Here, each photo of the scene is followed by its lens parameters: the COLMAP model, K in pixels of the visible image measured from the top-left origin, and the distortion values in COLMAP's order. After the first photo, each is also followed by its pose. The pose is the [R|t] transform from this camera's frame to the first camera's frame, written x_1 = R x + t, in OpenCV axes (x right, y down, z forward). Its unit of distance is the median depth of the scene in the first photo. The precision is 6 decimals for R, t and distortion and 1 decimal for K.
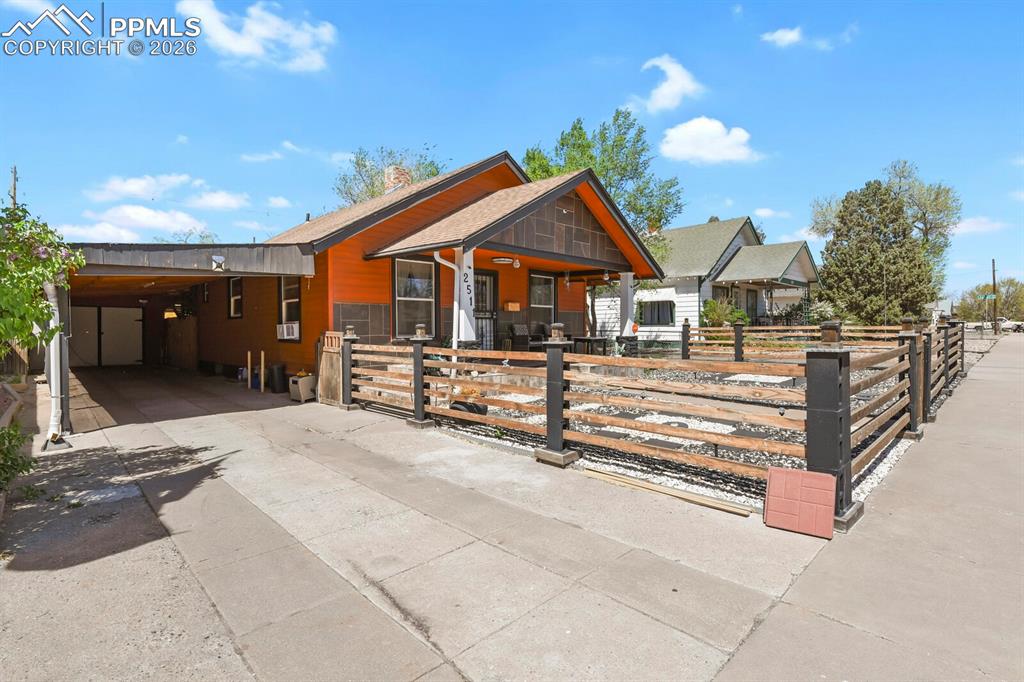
lens RADIAL K [[496.3, 0, 511.1], [0, 496.3, 339.7], [0, 0, 1]] dist [-0.002683, -0.008056]
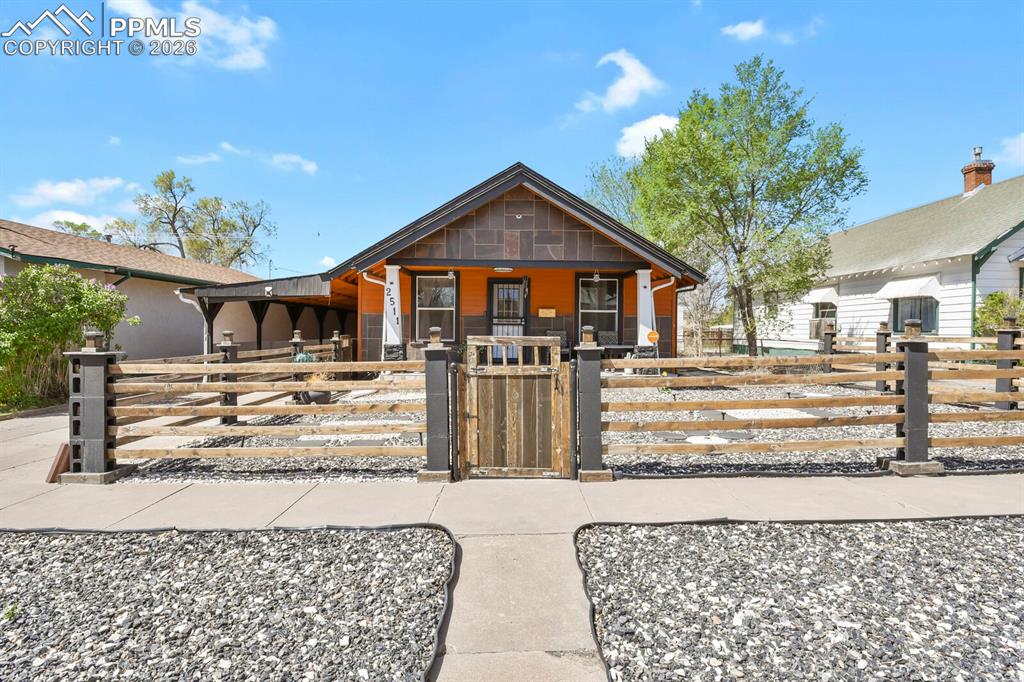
lens RADIAL K [[496.3, 0, 511.1], [0, 496.3, 339.7], [0, 0, 1]] dist [-0.002683, -0.008056]
pose [[0.708552, 0.017244, -0.705448, 0.801075], [-0.025954, 0.999662, -0.001633, -0.011265], [0.705181, 0.019466, 0.708760, 0.300246]]
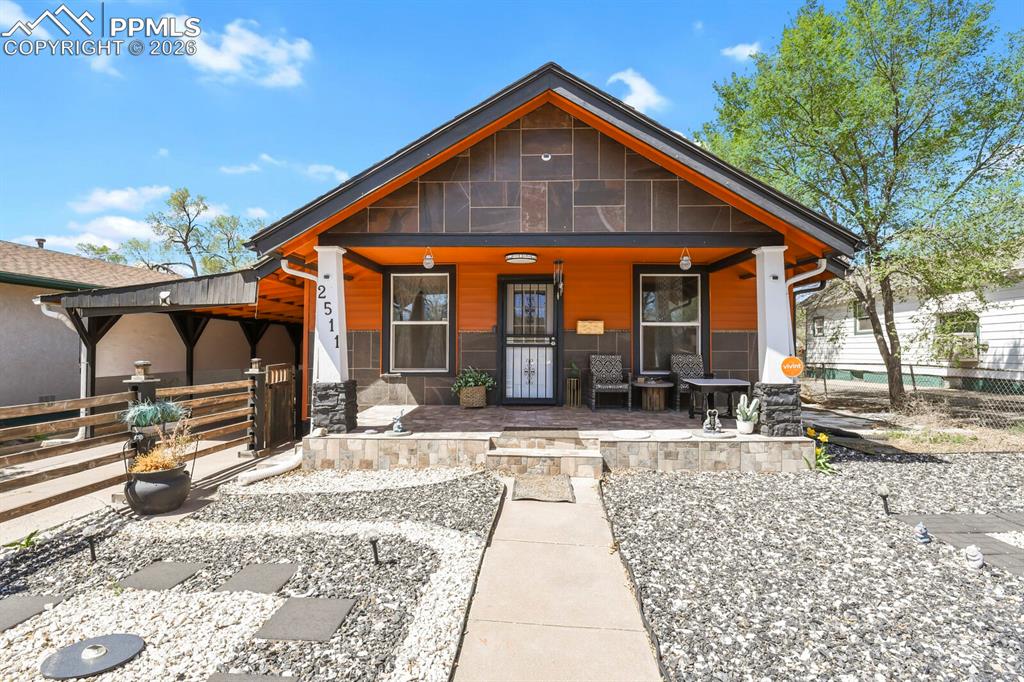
lens RADIAL K [[505.0, 0, 512.0], [0, 505.0, 341.0], [0, 0, 1]] dist [-0.001578, -0.010960]
pose [[0.674804, -0.013794, -0.737868, 0.508453], [-0.020091, 0.999111, -0.037052, -0.027908], [0.737723, 0.039827, 0.673927, 0.596348]]
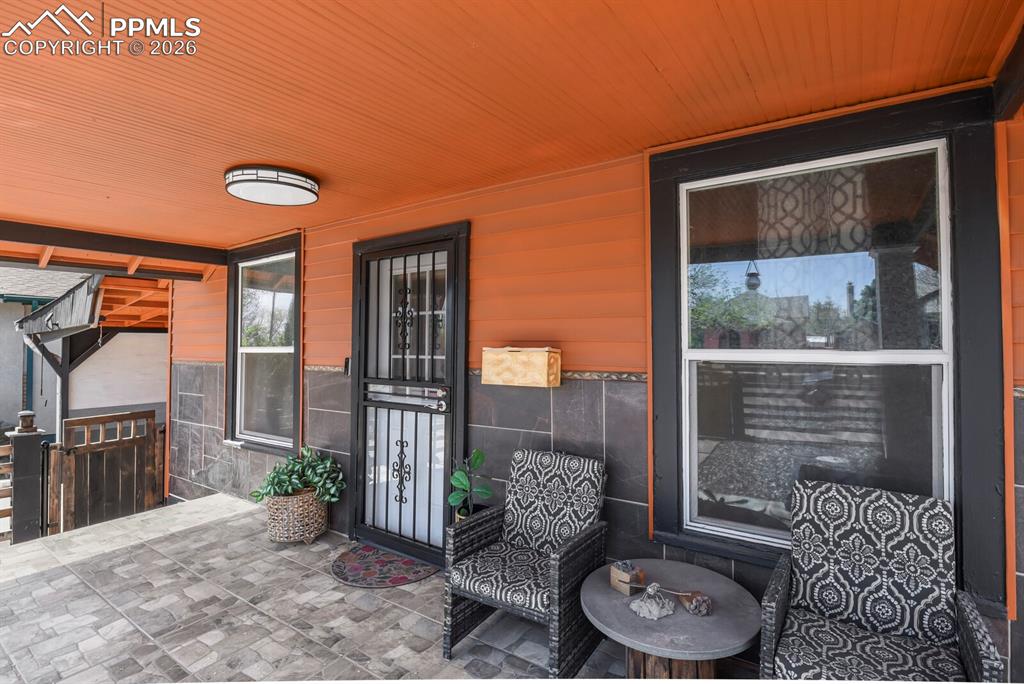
lens RADIAL K [[496.3, 0, 511.1], [0, 496.3, 340.7], [0, 0, 1]] dist [-0.002683, -0.008056]
pose [[0.168229, -0.016255, -0.985614, 0.266394], [-0.027417, 0.999400, -0.021162, -0.088972], [0.985367, 0.030583, 0.167682, 1.173782]]
